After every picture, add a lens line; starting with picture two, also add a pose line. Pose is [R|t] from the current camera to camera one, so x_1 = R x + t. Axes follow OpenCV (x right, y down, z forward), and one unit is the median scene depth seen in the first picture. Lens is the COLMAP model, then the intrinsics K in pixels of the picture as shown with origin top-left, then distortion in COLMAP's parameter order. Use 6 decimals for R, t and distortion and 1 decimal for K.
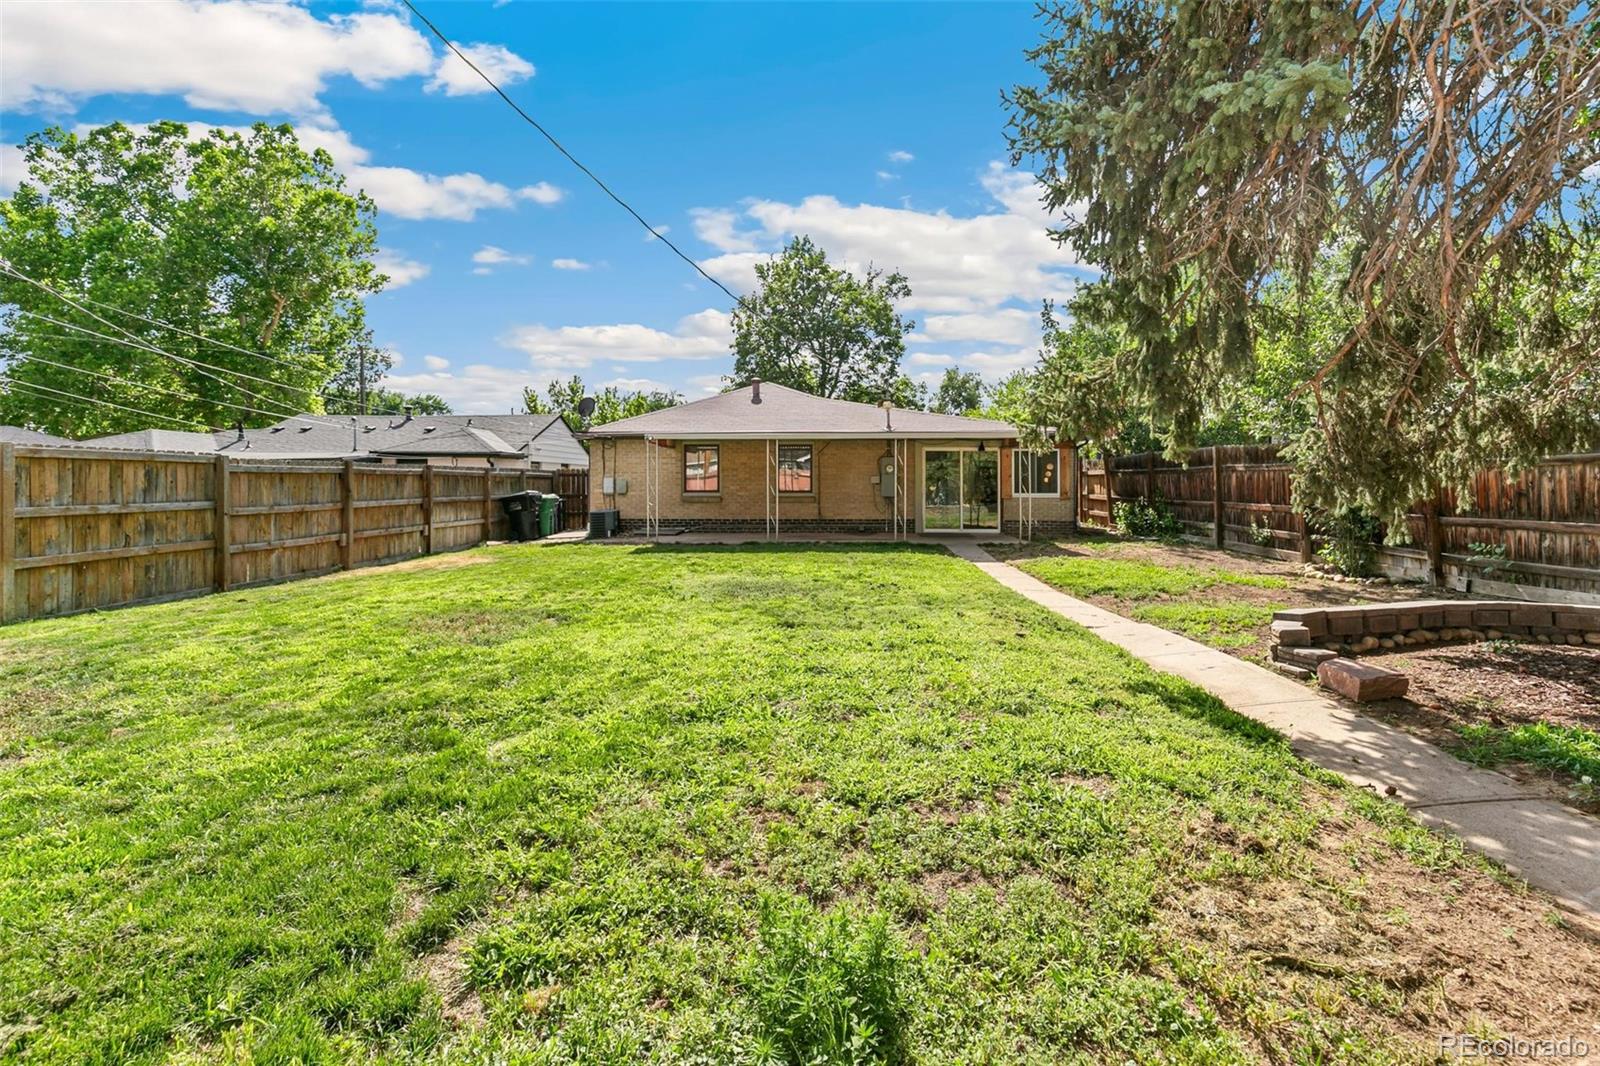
lens RADIAL K [[743.4, 0, 800.0], [0, 743.4, 533.0], [0, 0, 1]] dist [0.003541, -0.000395]
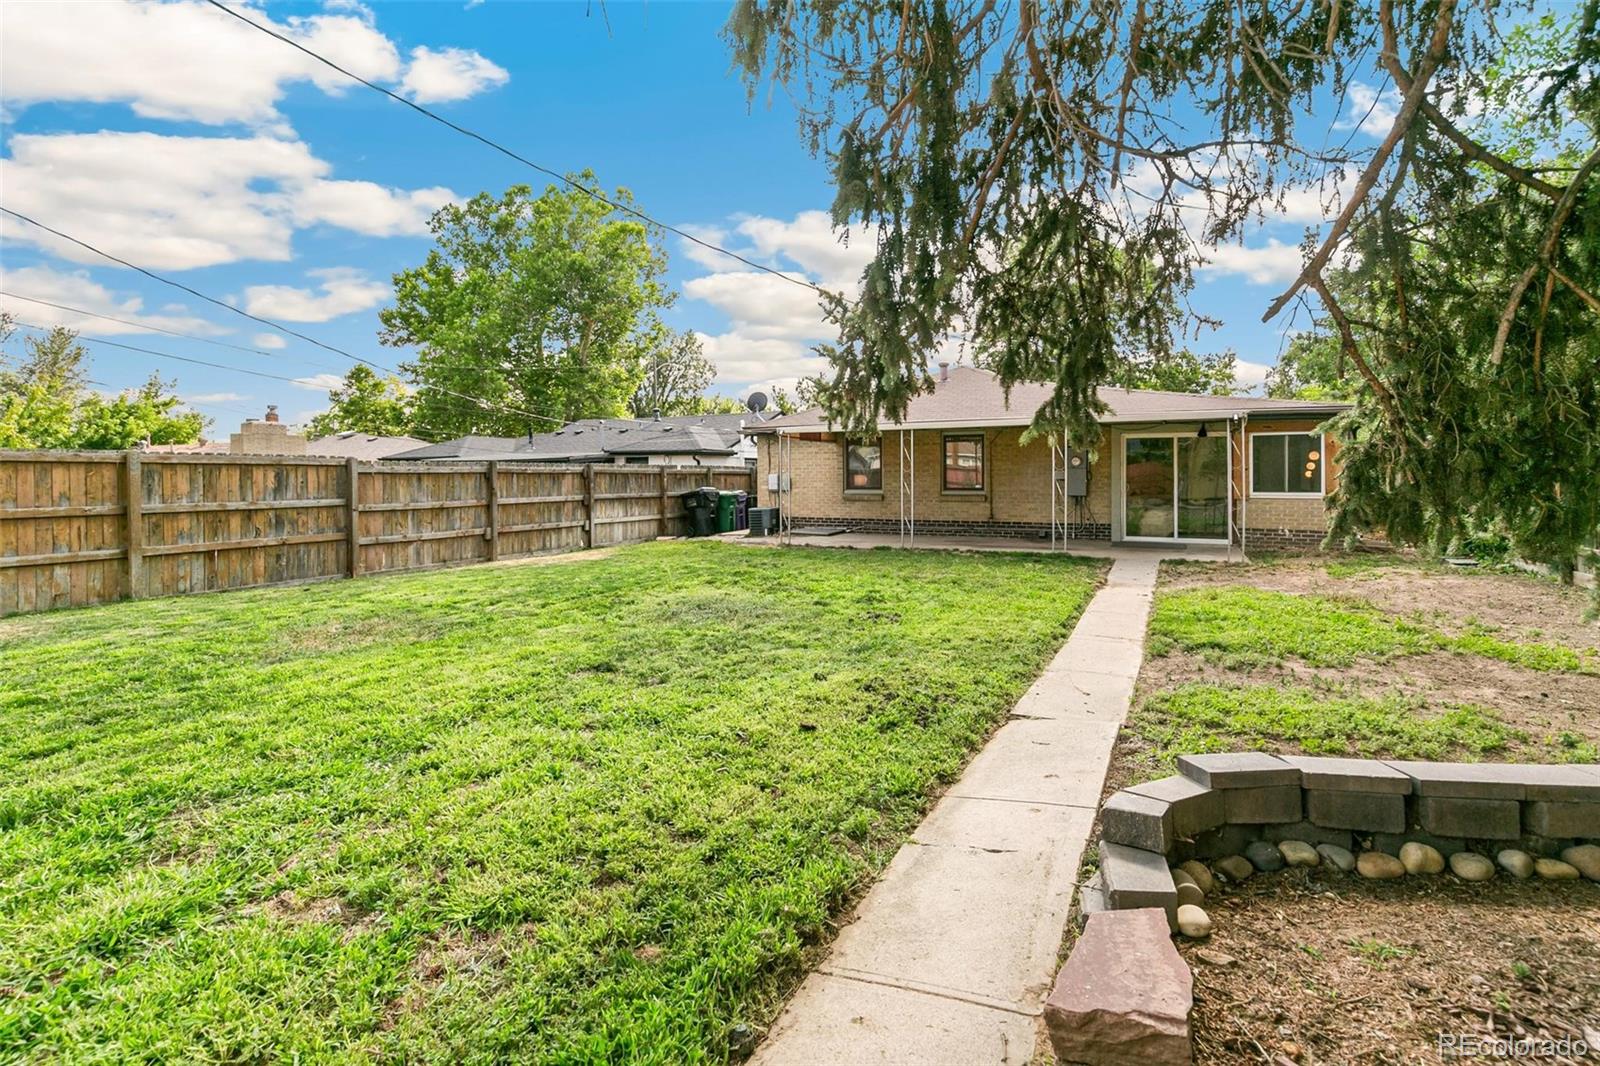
lens RADIAL K [[743.4, 0, 800.0], [0, 743.4, 533.0], [0, 0, 1]] dist [0.003541, -0.000395]
pose [[0.914332, 0.026427, -0.404103, 0.185404], [-0.023094, 0.999647, 0.013121, -0.012391], [0.404307, -0.002664, 0.914619, 0.138260]]
